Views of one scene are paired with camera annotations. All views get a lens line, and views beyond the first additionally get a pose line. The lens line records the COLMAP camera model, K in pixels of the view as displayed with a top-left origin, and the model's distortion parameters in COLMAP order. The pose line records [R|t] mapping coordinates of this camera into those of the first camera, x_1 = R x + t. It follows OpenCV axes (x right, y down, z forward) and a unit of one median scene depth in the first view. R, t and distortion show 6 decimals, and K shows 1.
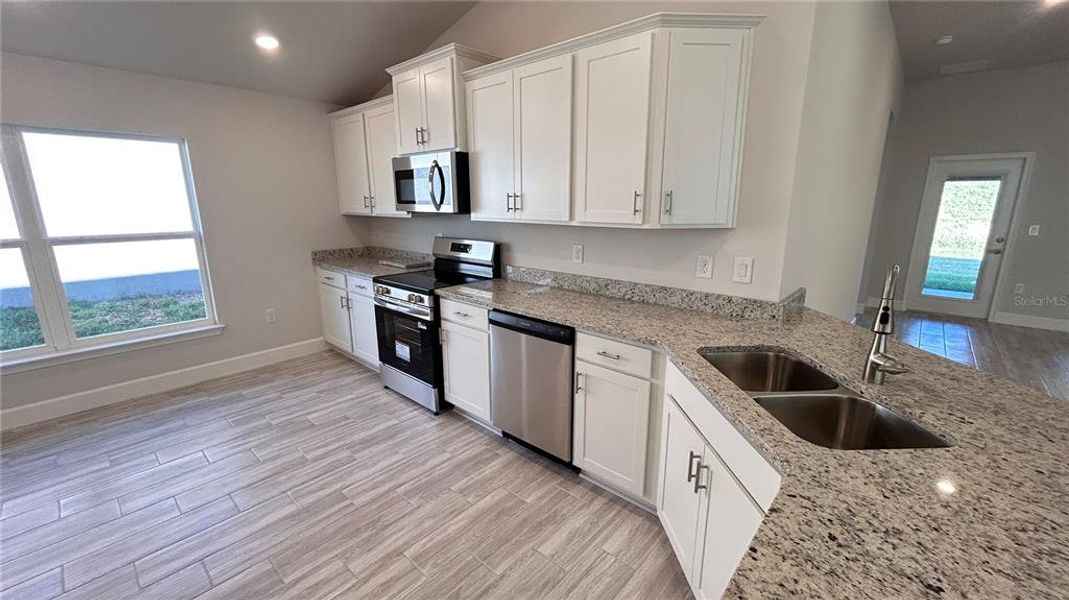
lens RADIAL K [[430.9, 0, 534.5], [0, 430.9, 300.0], [0, 0, 1]] dist [-0.001851, -0.000030]
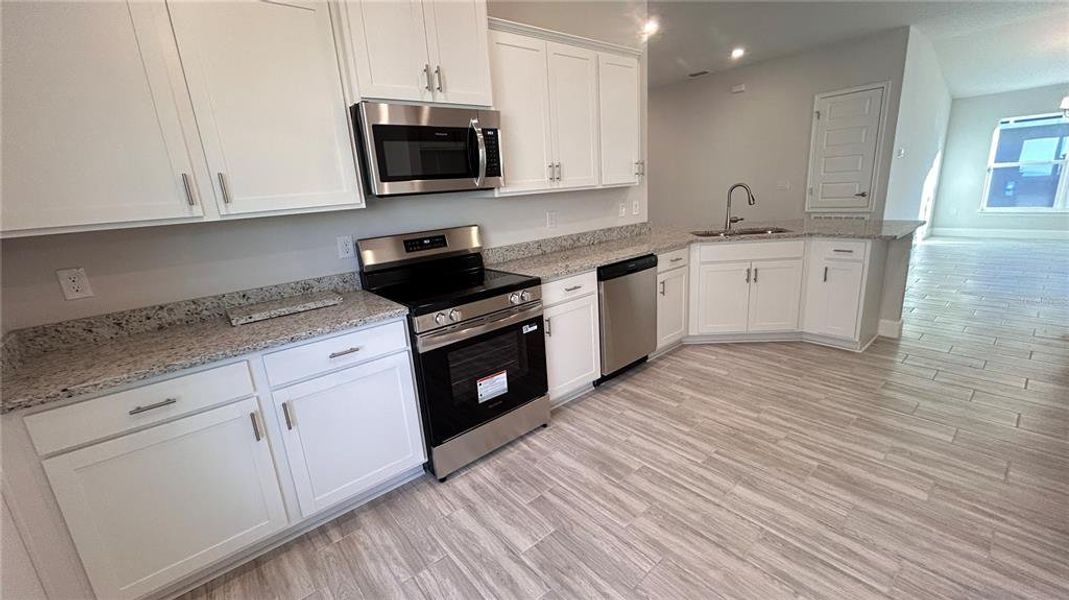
lens RADIAL K [[430.9, 0, 534.5], [0, 430.9, 300.0], [0, 0, 1]] dist [-0.001851, -0.000030]
pose [[0.134637, -0.262055, 0.955615, -1.032105], [0.286566, 0.933484, 0.215611, -0.162471], [-0.948553, 0.244818, 0.200778, 0.836951]]
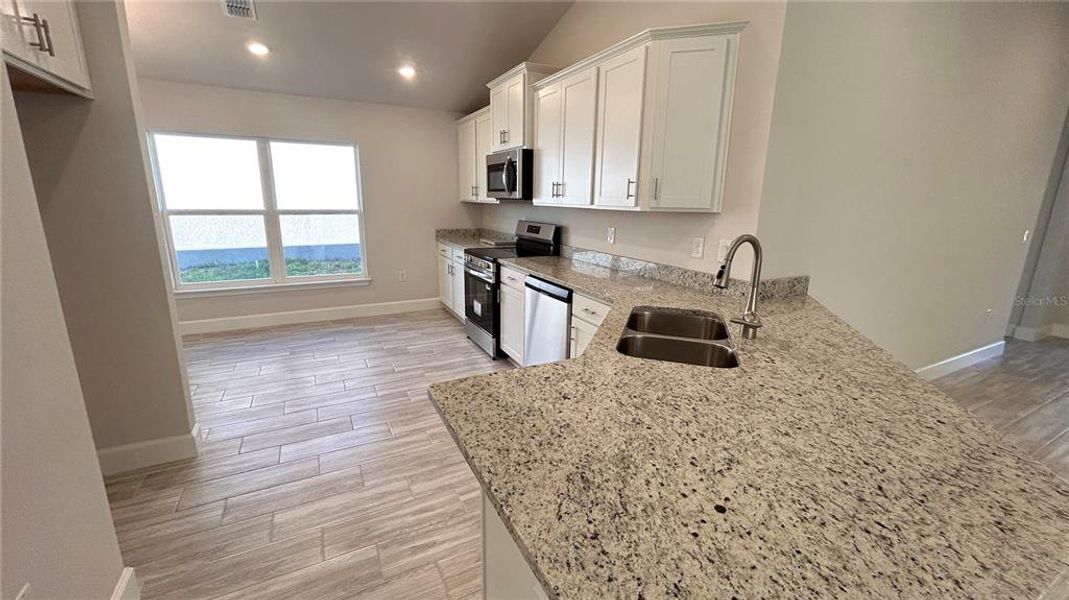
lens RADIAL K [[430.9, 0, 534.5], [0, 430.9, 300.0], [0, 0, 1]] dist [-0.001851, -0.000030]
pose [[0.935663, 0.099519, -0.338570, 0.306082], [-0.098496, 0.994931, 0.020250, 0.059452], [0.338869, 0.014400, 0.940723, -0.148364]]
